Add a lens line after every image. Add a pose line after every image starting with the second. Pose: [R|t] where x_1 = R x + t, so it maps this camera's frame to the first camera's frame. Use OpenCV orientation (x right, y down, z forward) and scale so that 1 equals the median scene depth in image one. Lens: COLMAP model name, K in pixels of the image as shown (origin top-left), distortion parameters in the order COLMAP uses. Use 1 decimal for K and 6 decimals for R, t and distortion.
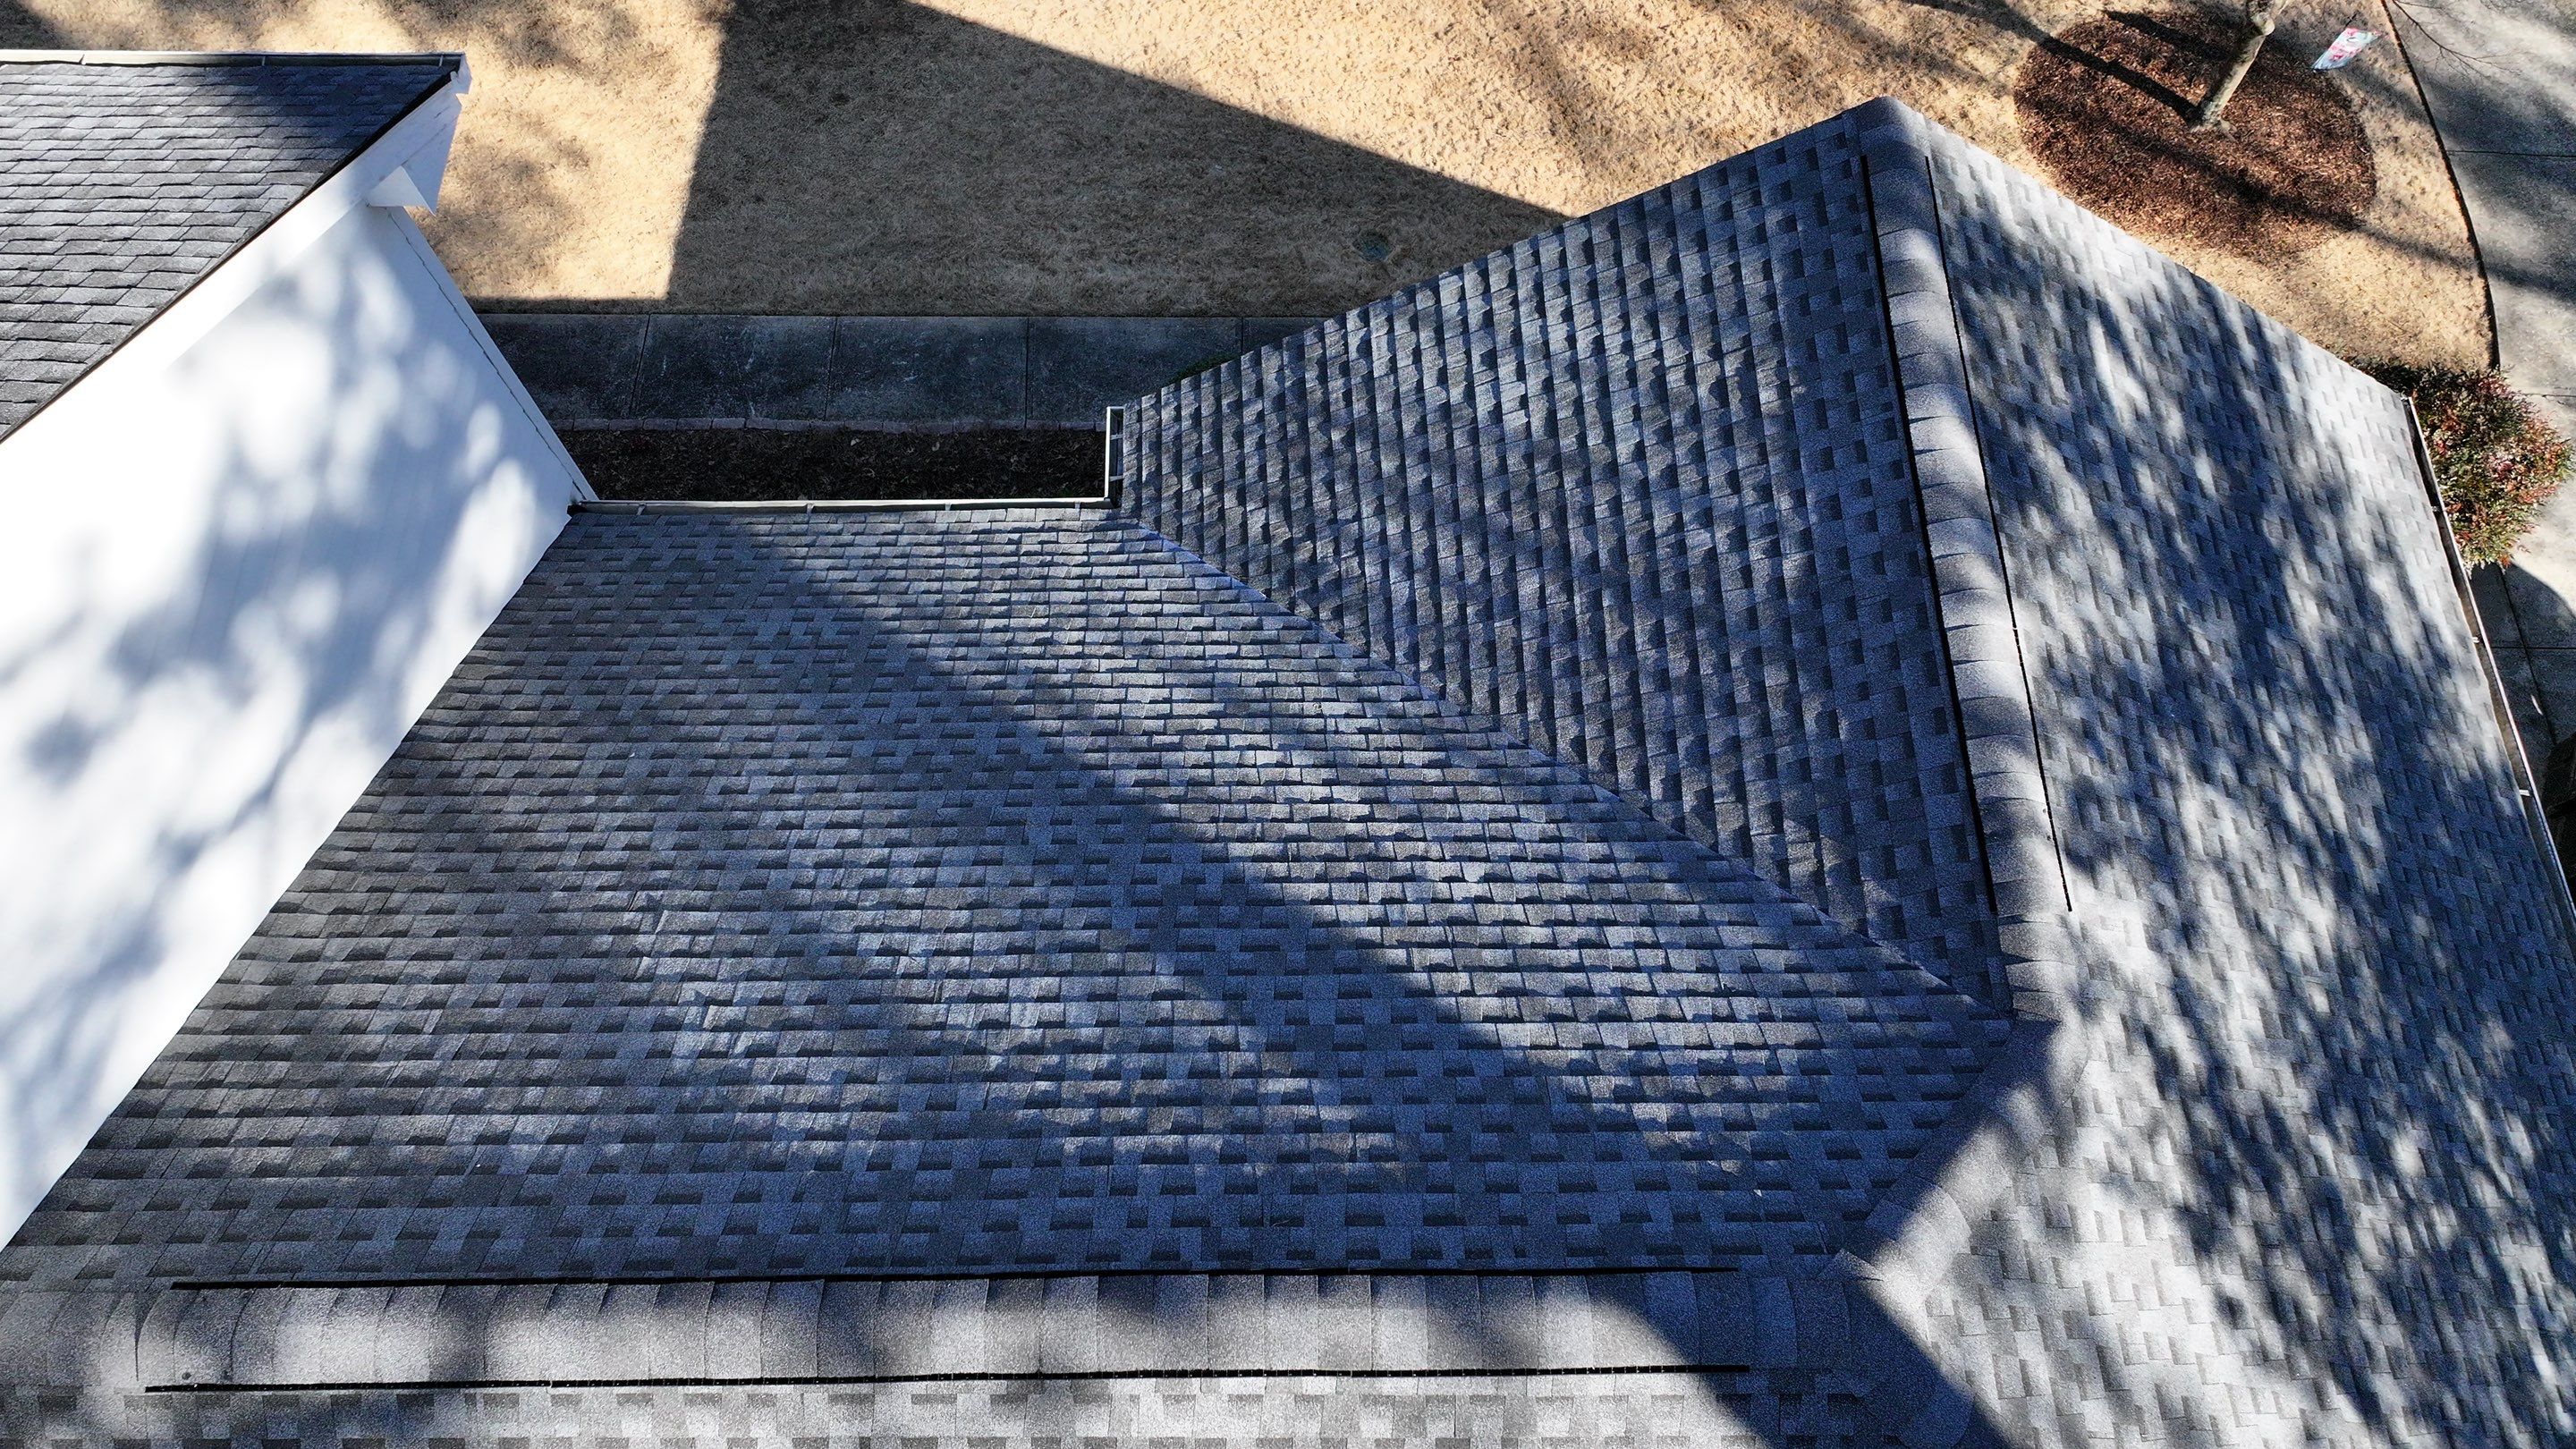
lens RADIAL K [[1798.2, 0, 1293.1], [0, 1798.2, 719.4], [0, 0, 1]] dist [0.000724, 0.014824]
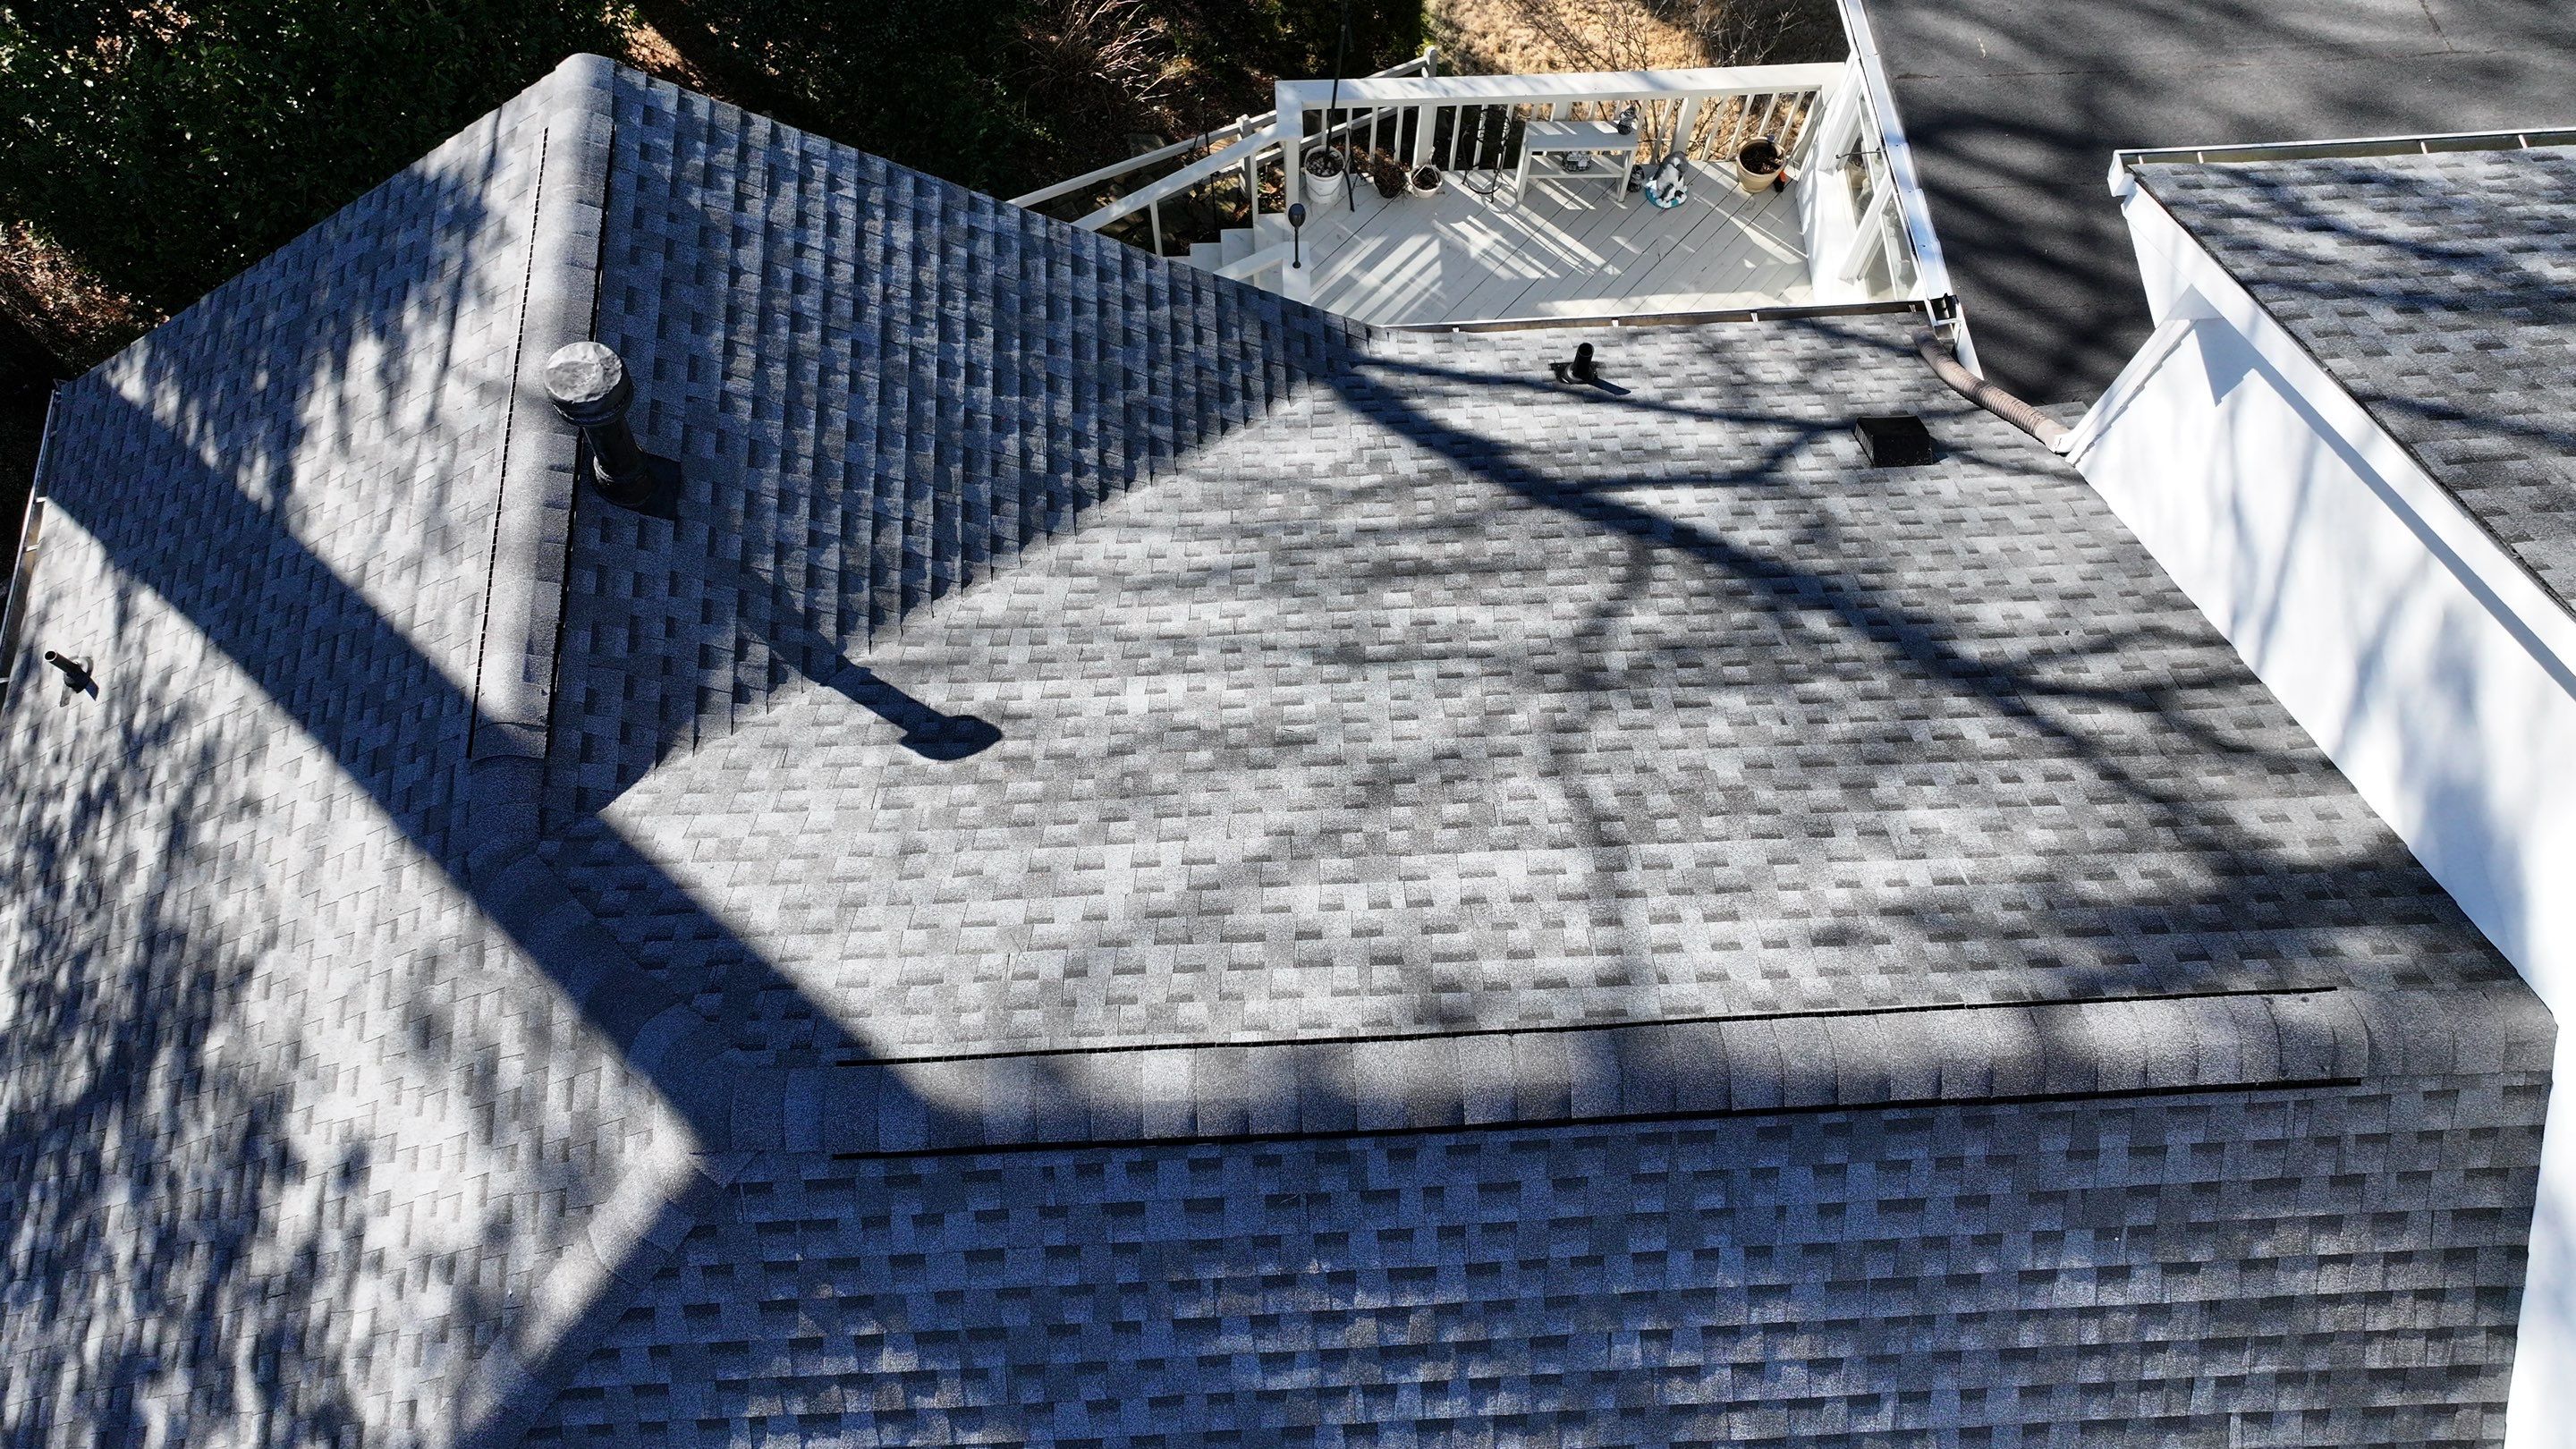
lens RADIAL K [[1798.2, 0, 1306.6], [0, 1798.2, 727.6], [0, 0, 1]] dist [0.000724, 0.014824]
pose [[-0.999206, 0.035362, -0.018352, -0.006604], [-0.037996, -0.707311, 0.705881, -0.195140], [0.011980, 0.706018, 0.708093, 0.096530]]
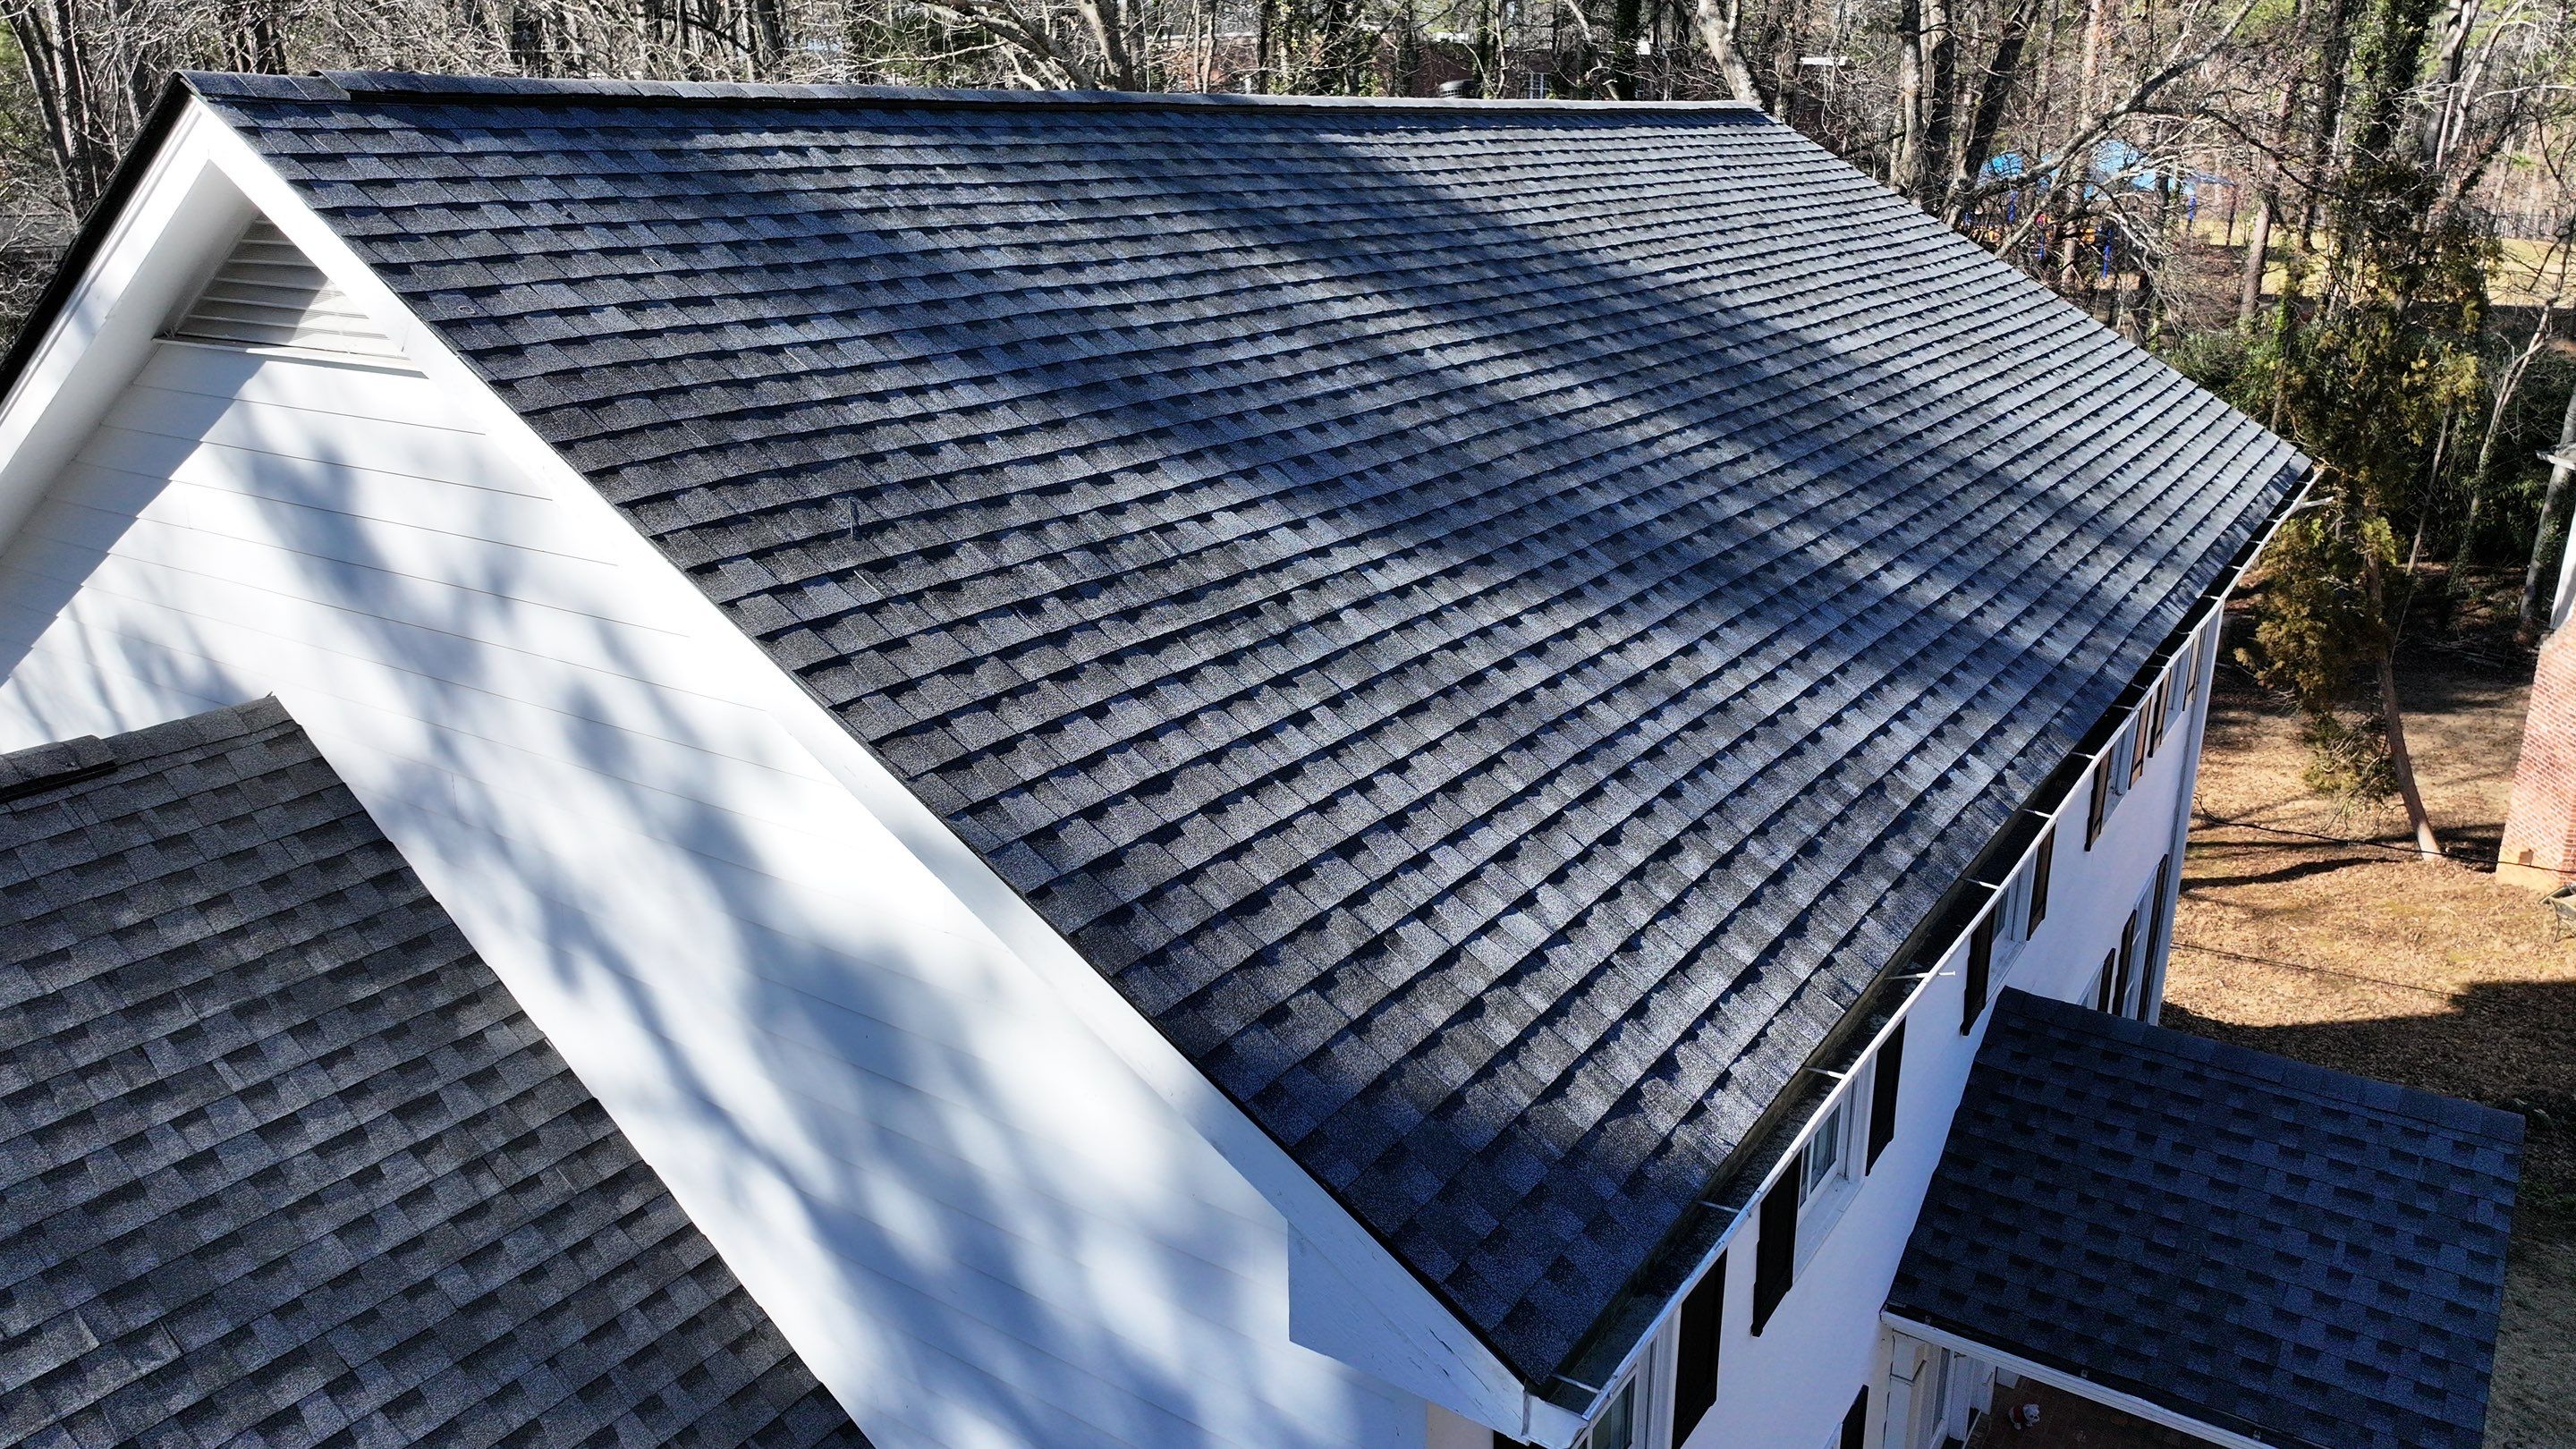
lens RADIAL K [[1798.2, 0, 1290.4], [0, 1798.2, 718.4], [0, 0, 1]] dist [0.000724, 0.014824]
pose [[-0.567778, 0.255088, -0.782661, -0.132880], [-0.748397, 0.236005, 0.619841, -0.739507], [0.342826, 0.937674, 0.056909, 0.920700]]
